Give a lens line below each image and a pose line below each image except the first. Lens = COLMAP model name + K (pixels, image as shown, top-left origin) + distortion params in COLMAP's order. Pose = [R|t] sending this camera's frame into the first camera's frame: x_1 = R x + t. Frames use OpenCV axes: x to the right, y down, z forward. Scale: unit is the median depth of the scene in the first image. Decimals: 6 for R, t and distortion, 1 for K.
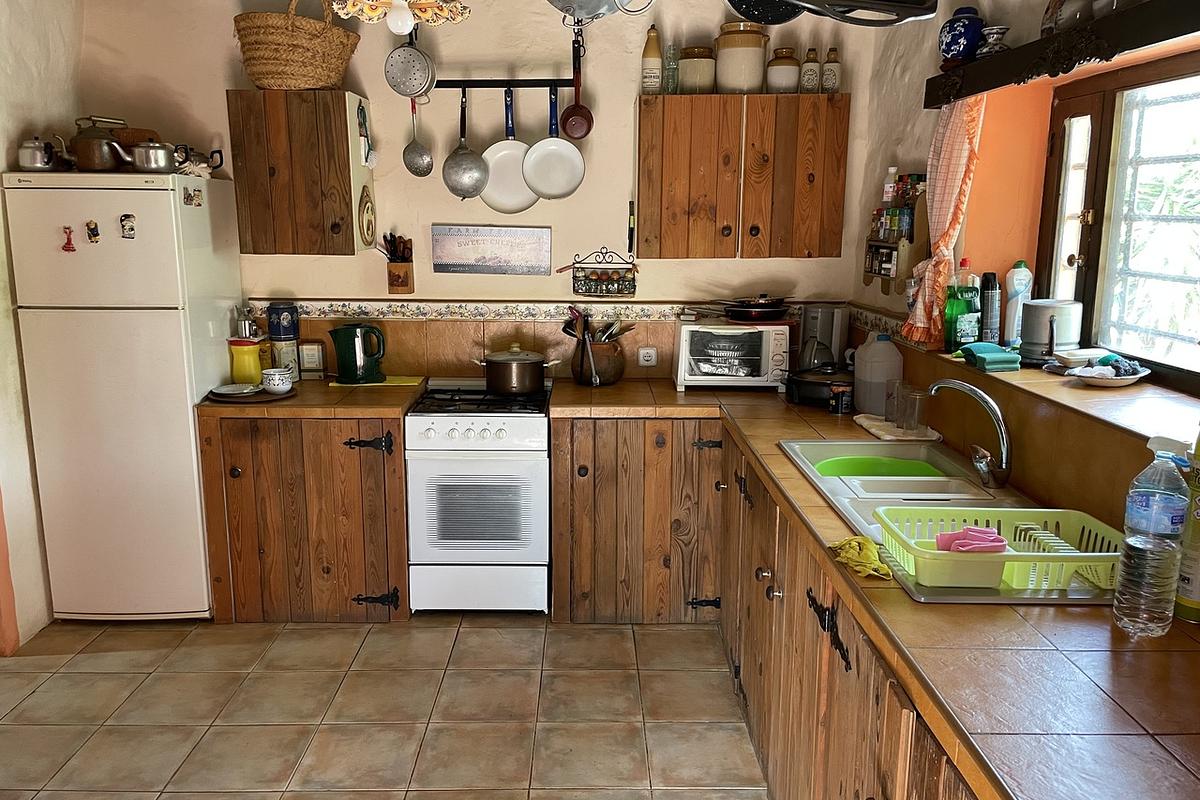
lens RADIAL K [[902.9, 0, 595.4], [0, 902.9, 399.6], [0, 0, 1]] dist [0.038963, -0.062044]
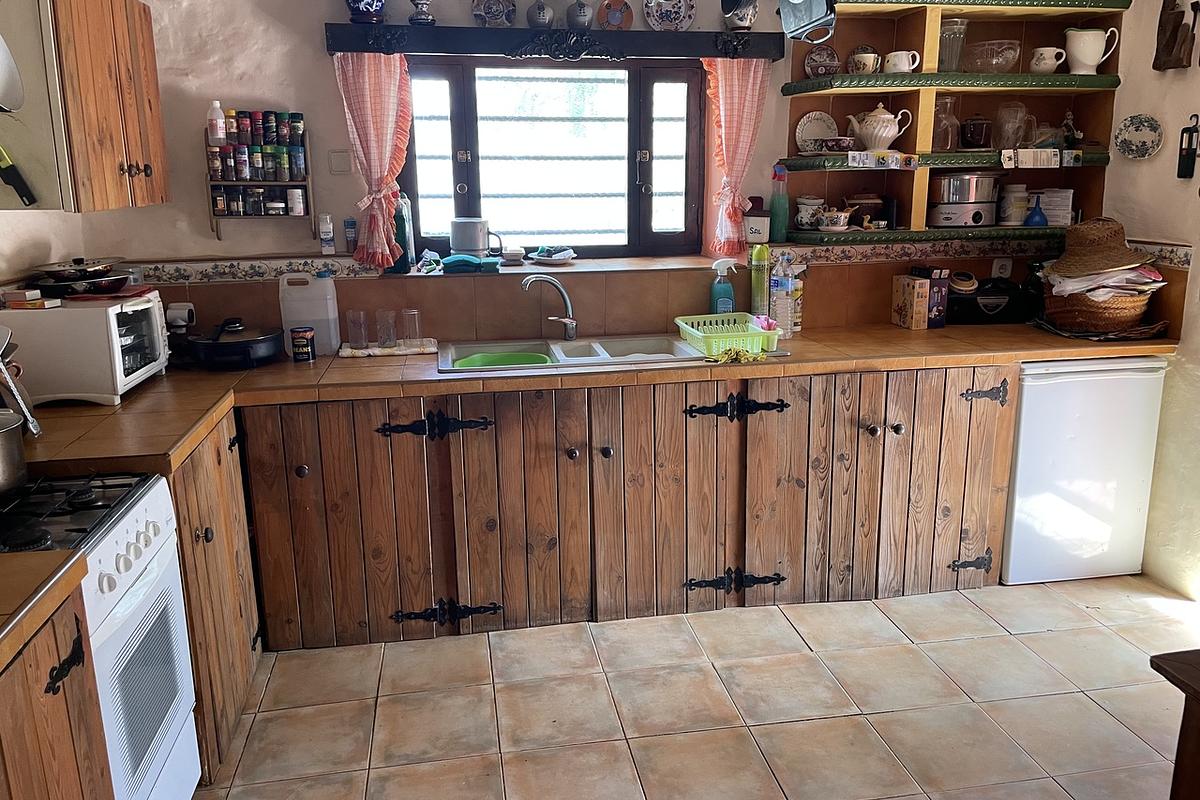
lens RADIAL K [[902.9, 0, 597.4], [0, 902.9, 393.8], [0, 0, 1]] dist [0.038963, -0.062044]
pose [[-0.163795, -0.227038, 0.960013, -0.779580], [0.204242, 0.944266, 0.258161, -0.149848], [-0.965120, 0.238361, -0.108295, 0.892530]]
